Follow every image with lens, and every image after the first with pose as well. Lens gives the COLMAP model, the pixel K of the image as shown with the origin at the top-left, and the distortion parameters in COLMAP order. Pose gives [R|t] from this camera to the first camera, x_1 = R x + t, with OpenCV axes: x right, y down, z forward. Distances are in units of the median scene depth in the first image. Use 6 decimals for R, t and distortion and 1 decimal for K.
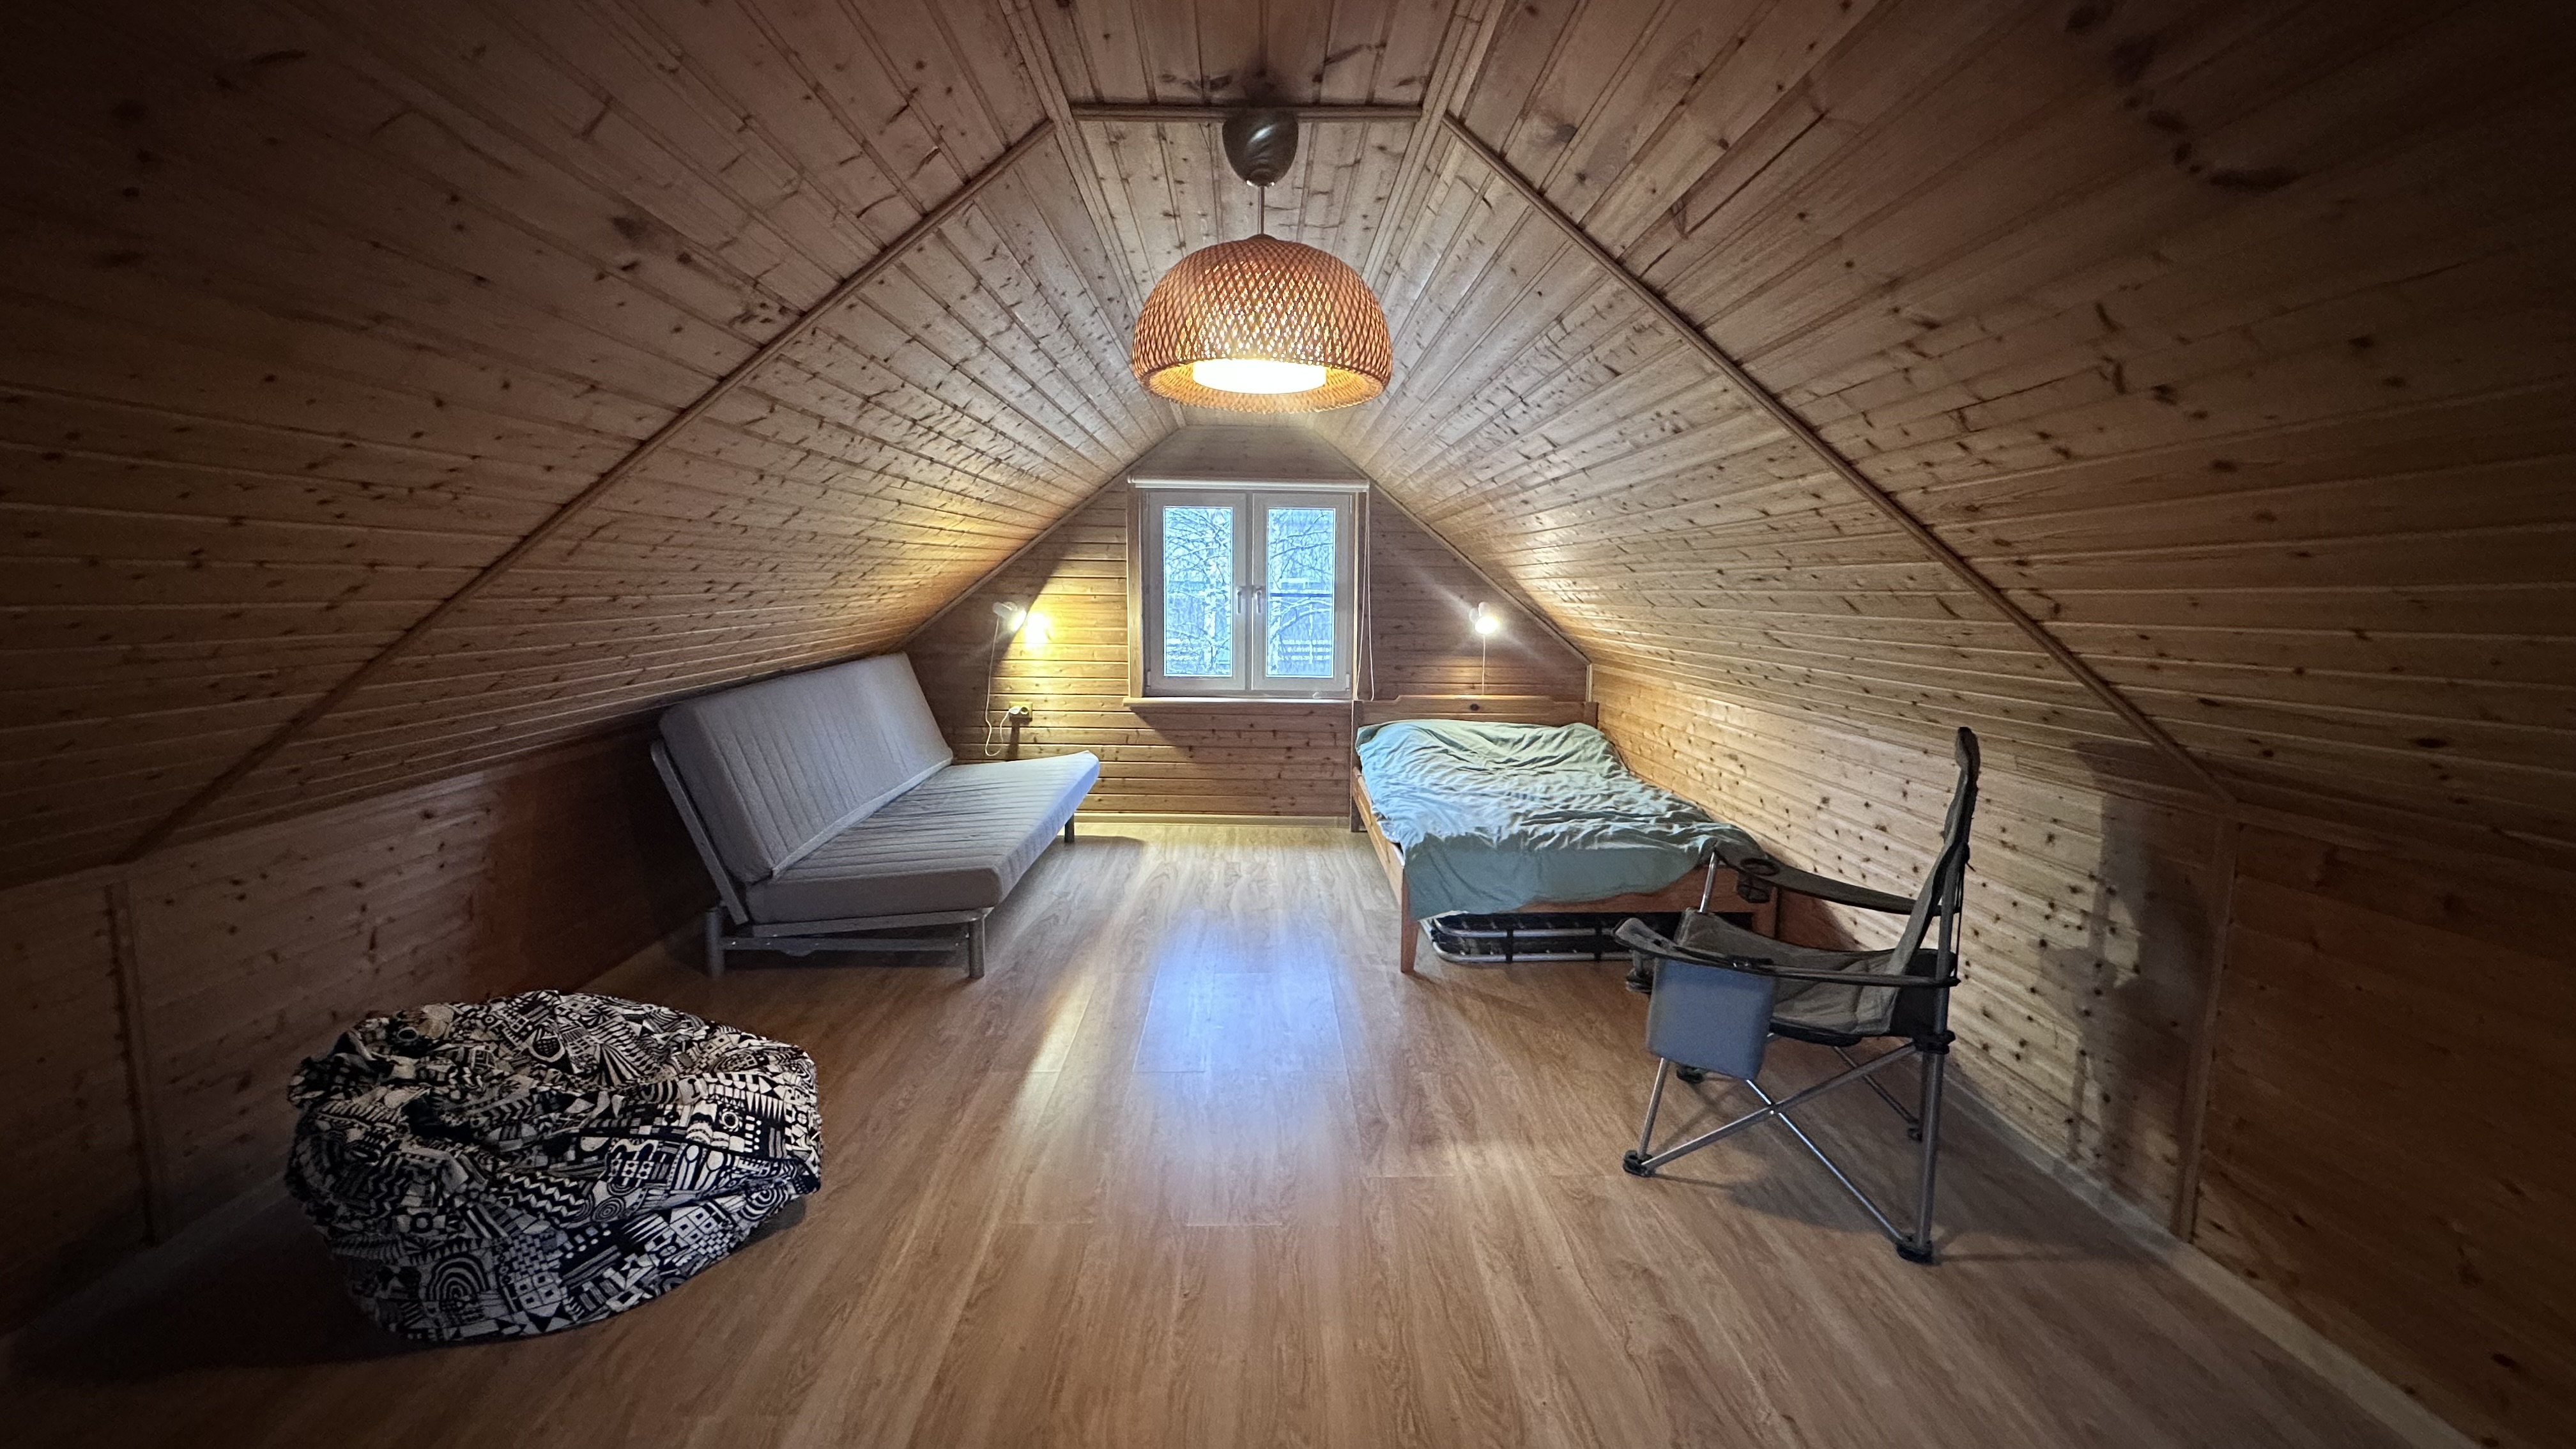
lens RADIAL K [[1019.8, 0, 1289.2], [0, 1019.8, 722.0], [0, 0, 1]] dist [-0.002758, -0.000044]
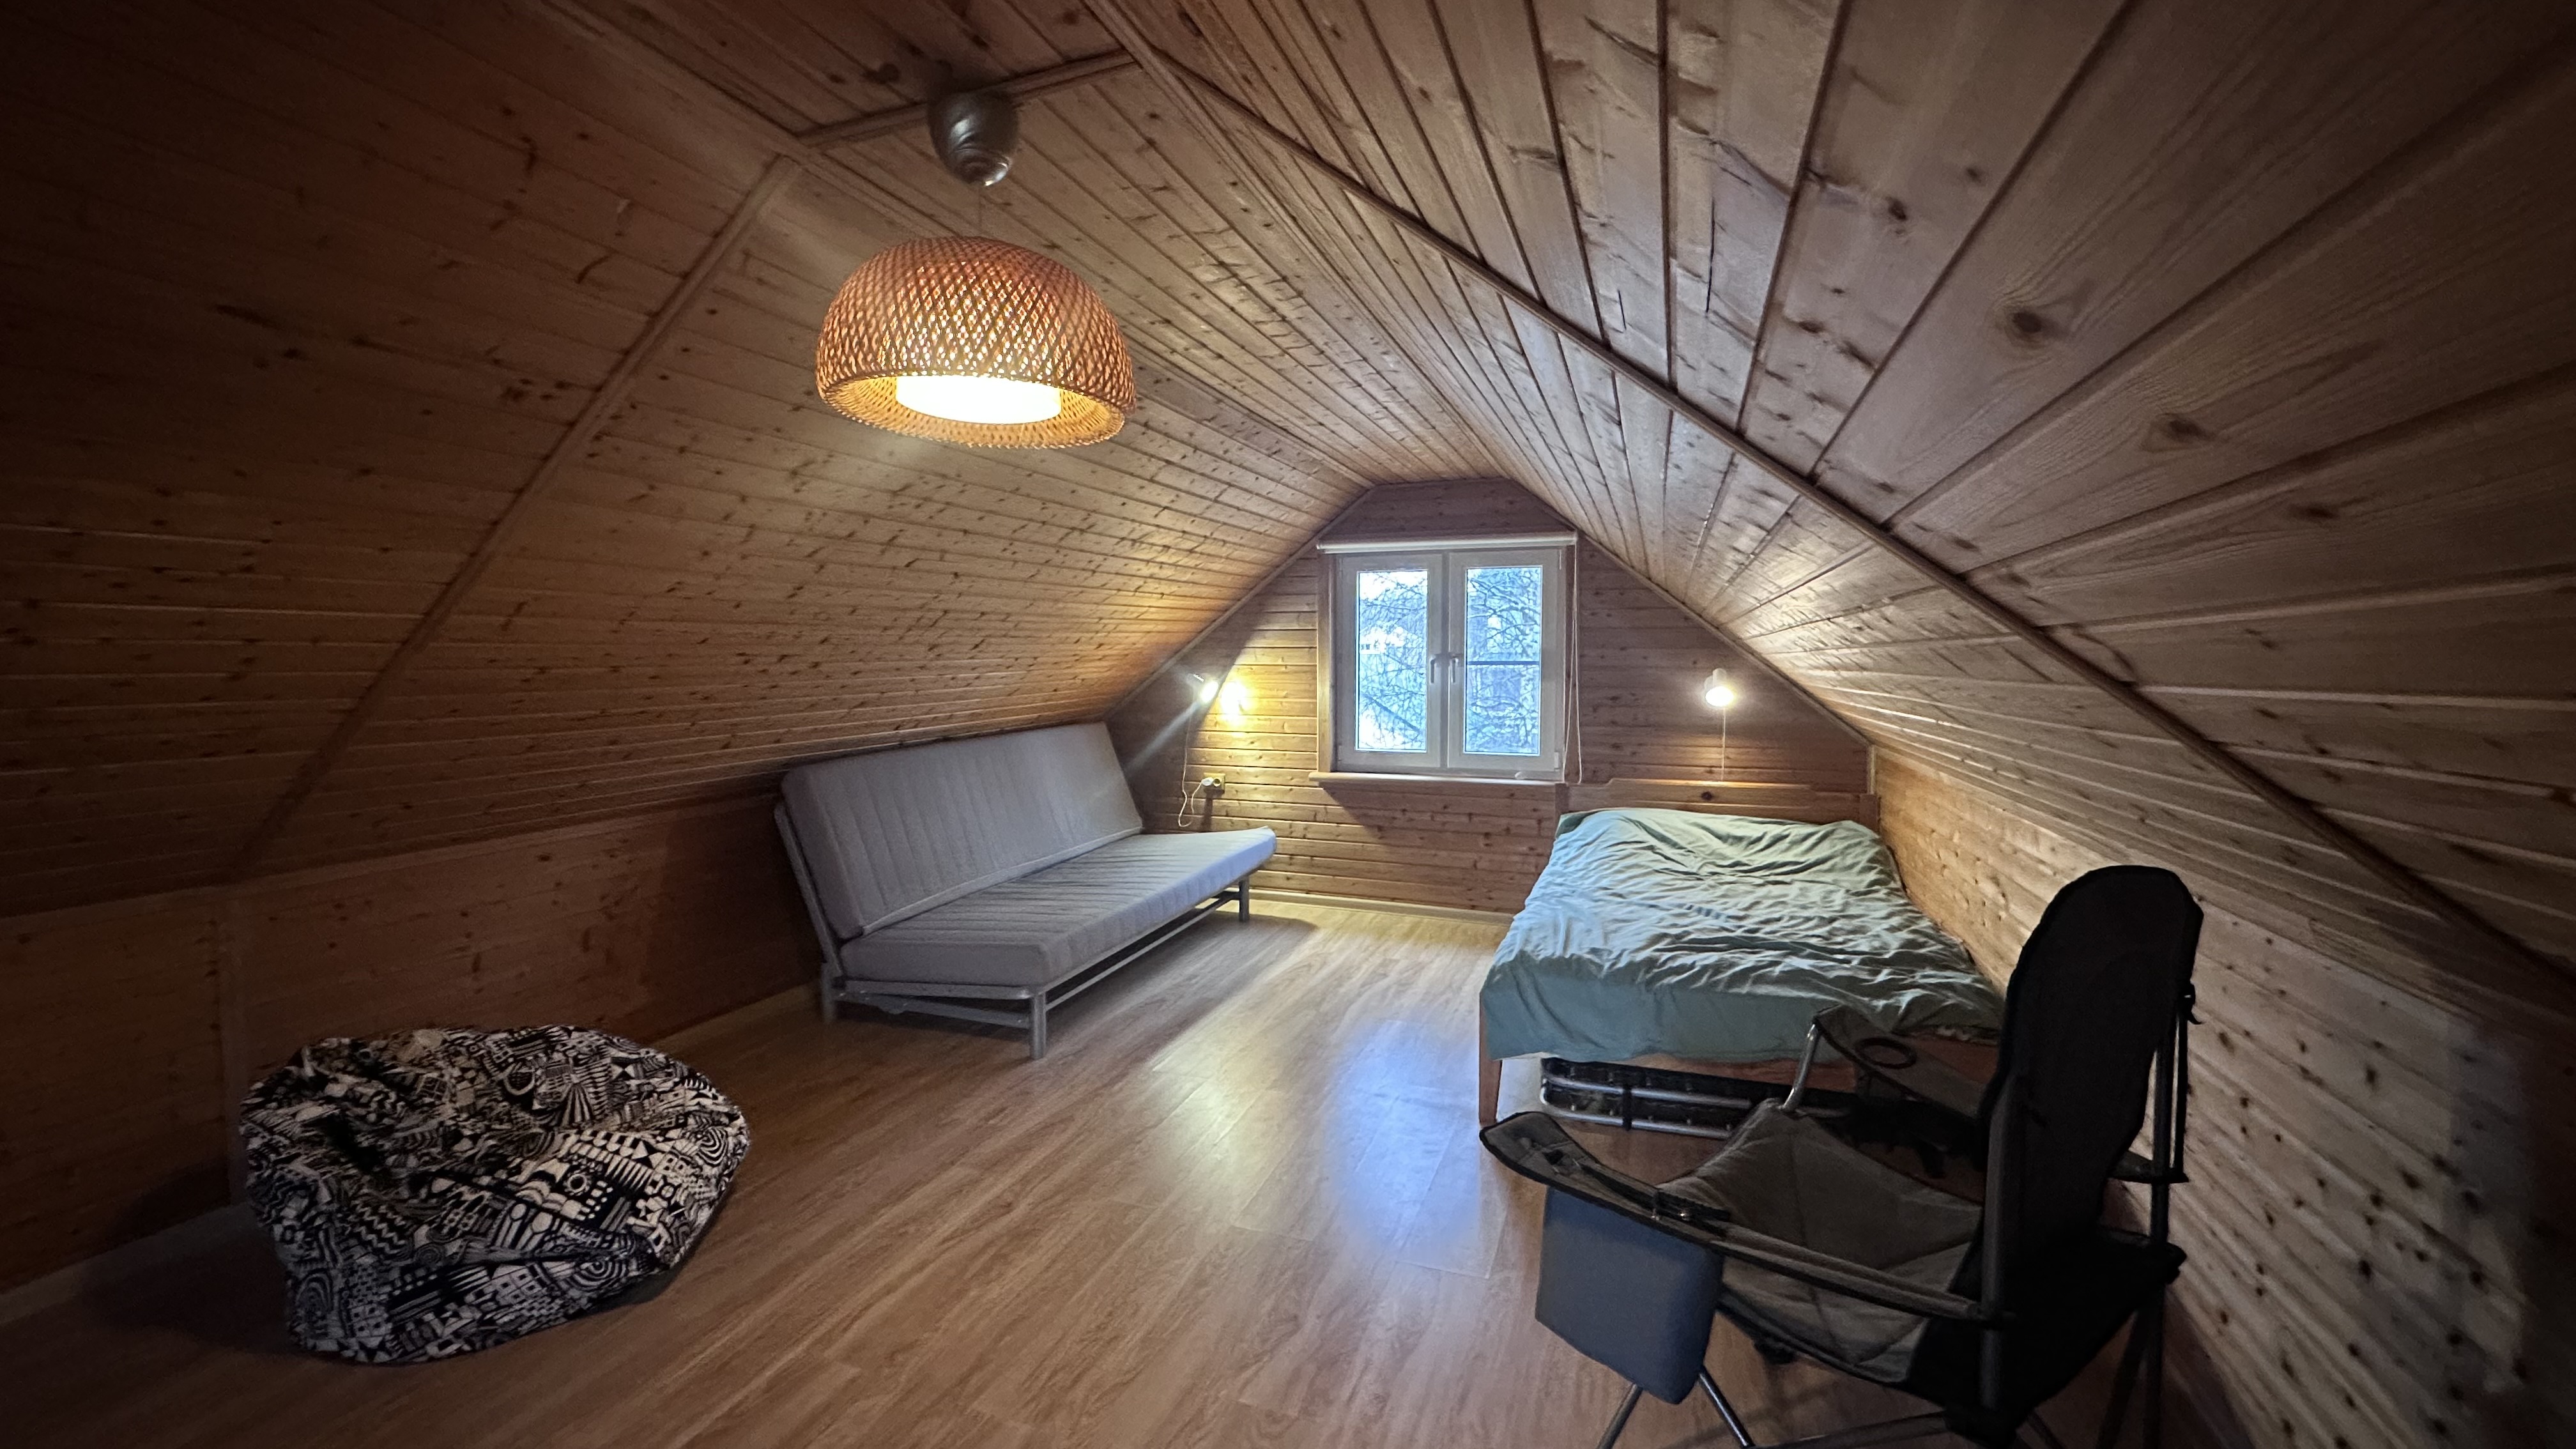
lens RADIAL K [[1019.8, 0, 1289.2], [0, 1019.8, 722.0], [0, 0, 1]] dist [-0.002758, -0.000044]
pose [[0.927432, 0.010276, -0.373852, 0.404080], [-0.036574, 0.997323, -0.063318, -0.021762], [0.372200, 0.072397, 0.925325, 0.252634]]
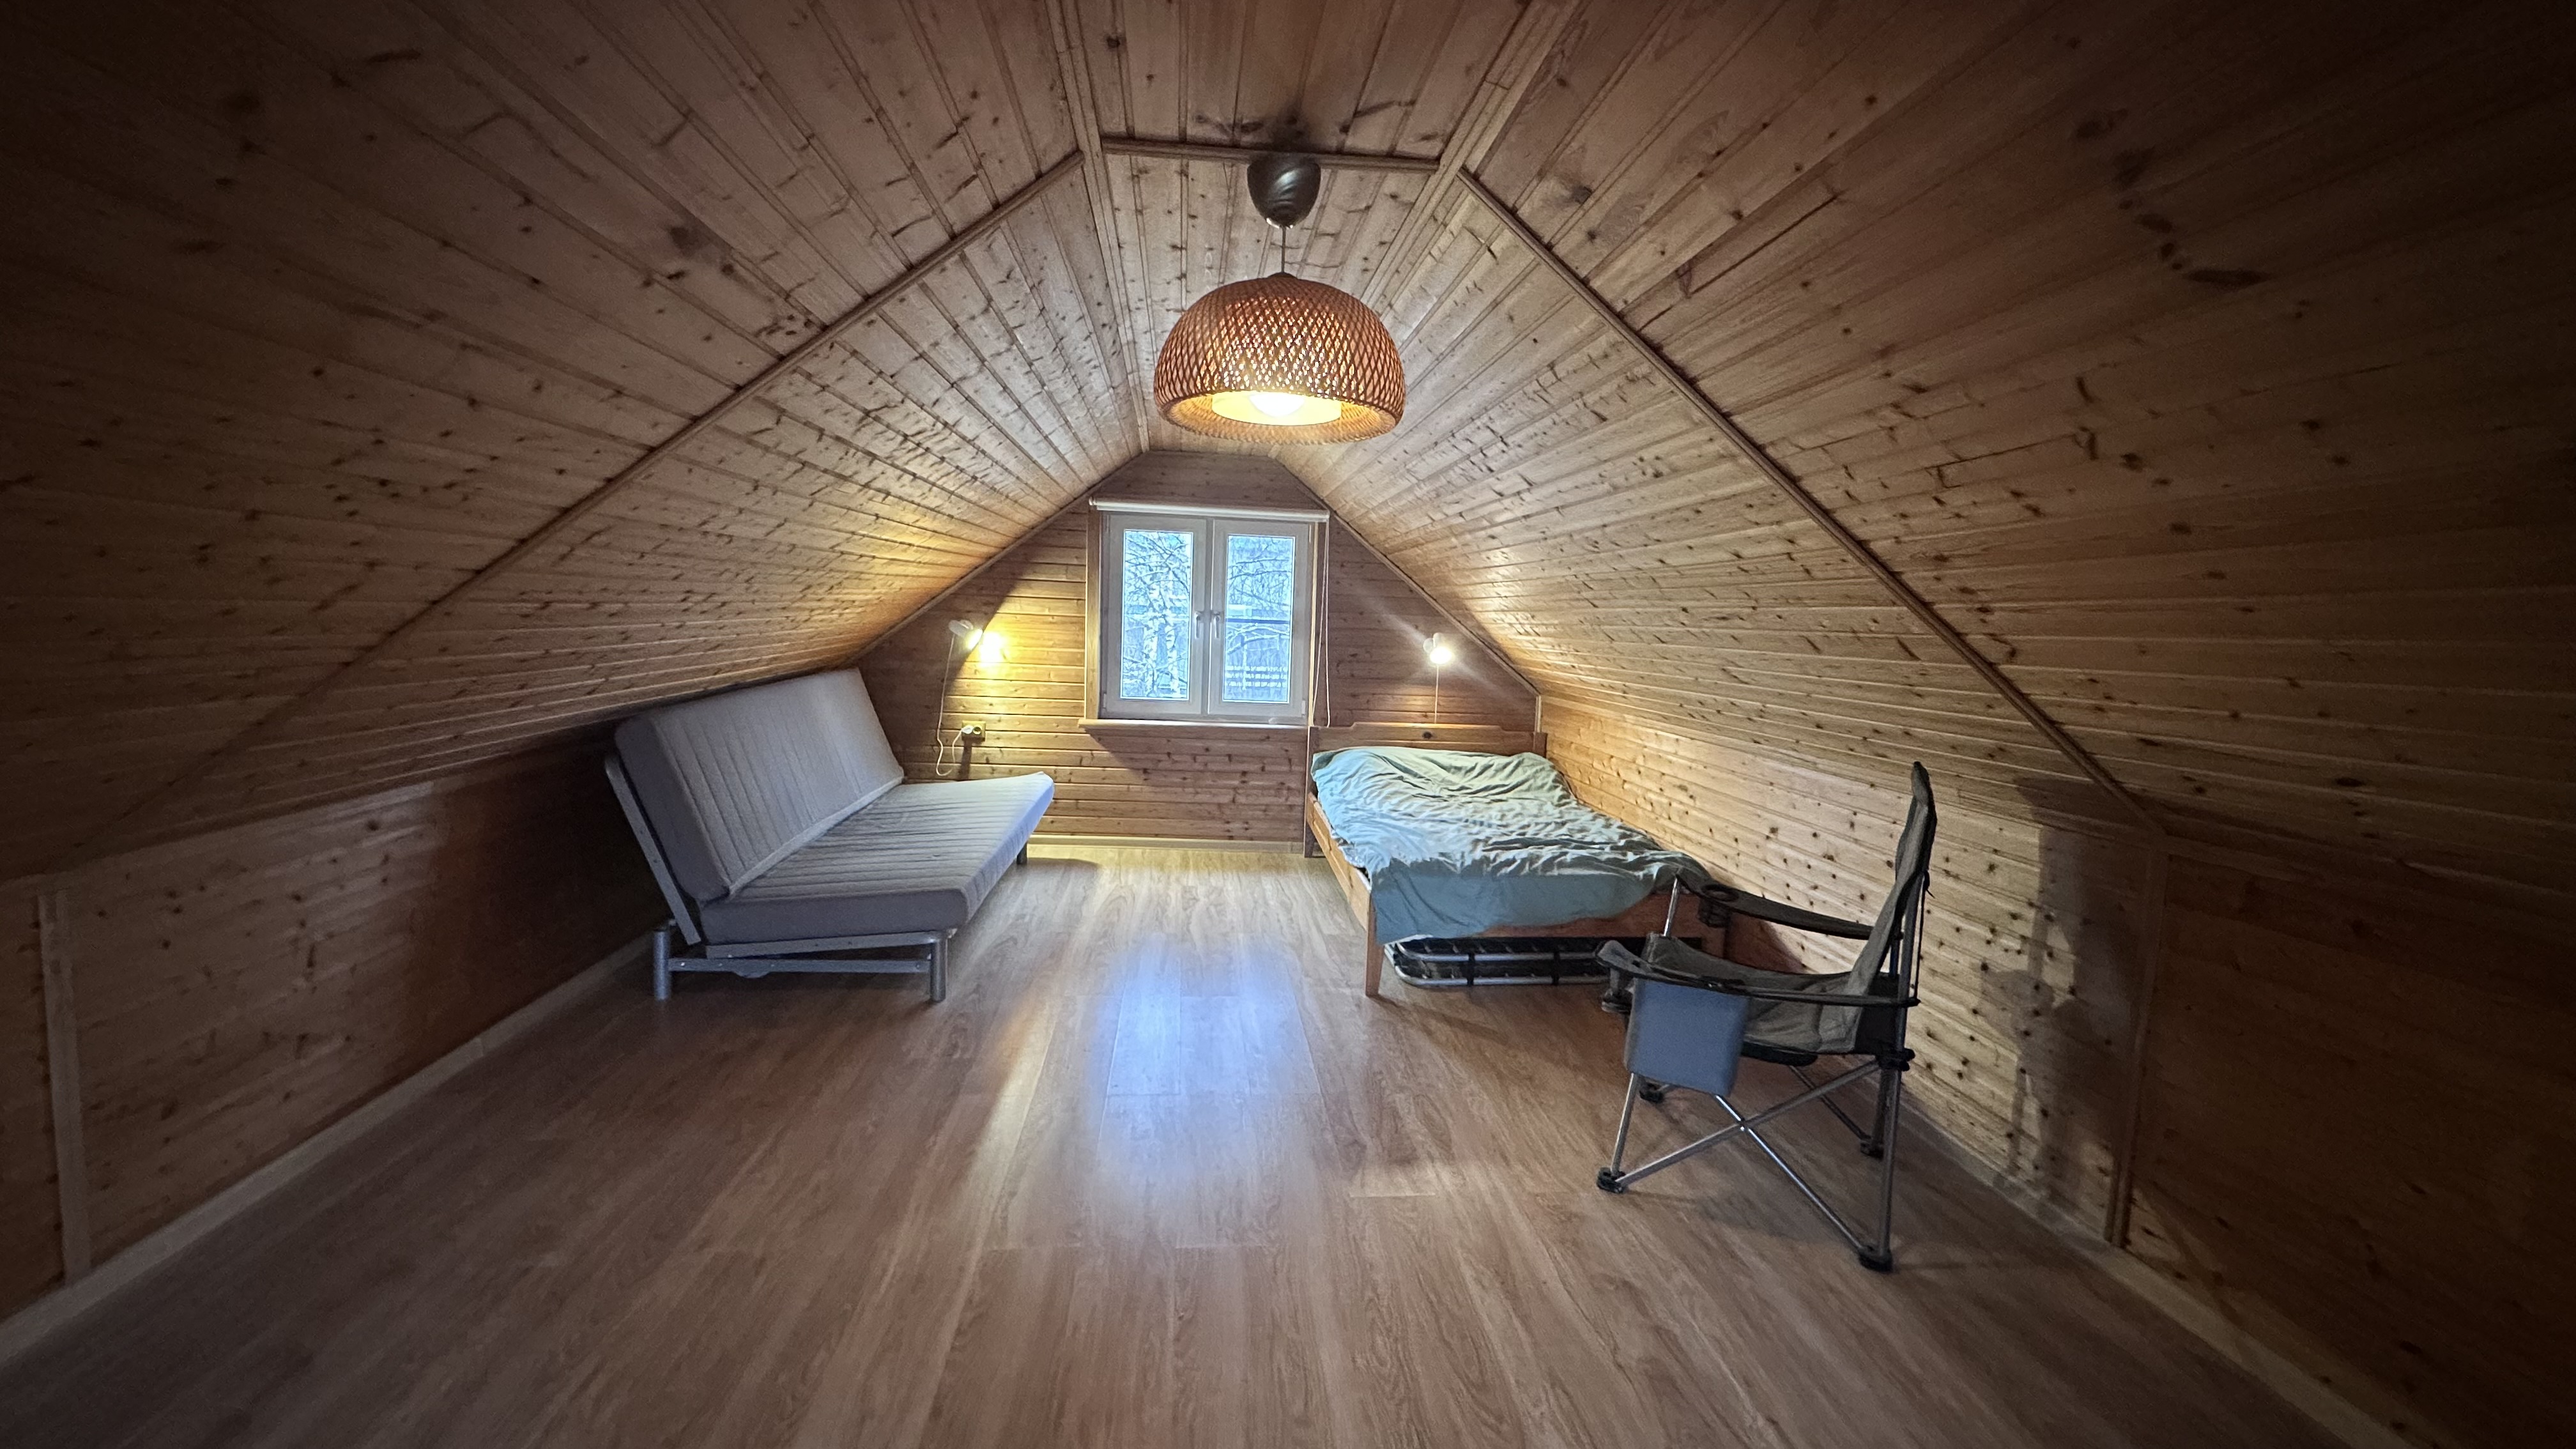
lens RADIAL K [[1019.8, 0, 1289.2], [0, 1019.8, 722.0], [0, 0, 1]] dist [-0.002758, -0.000044]
pose [[0.997348, 0.020296, 0.069896, -0.063494], [-0.018493, 0.999482, -0.026350, 0.003332], [-0.070395, 0.024988, 0.997206, -0.015369]]
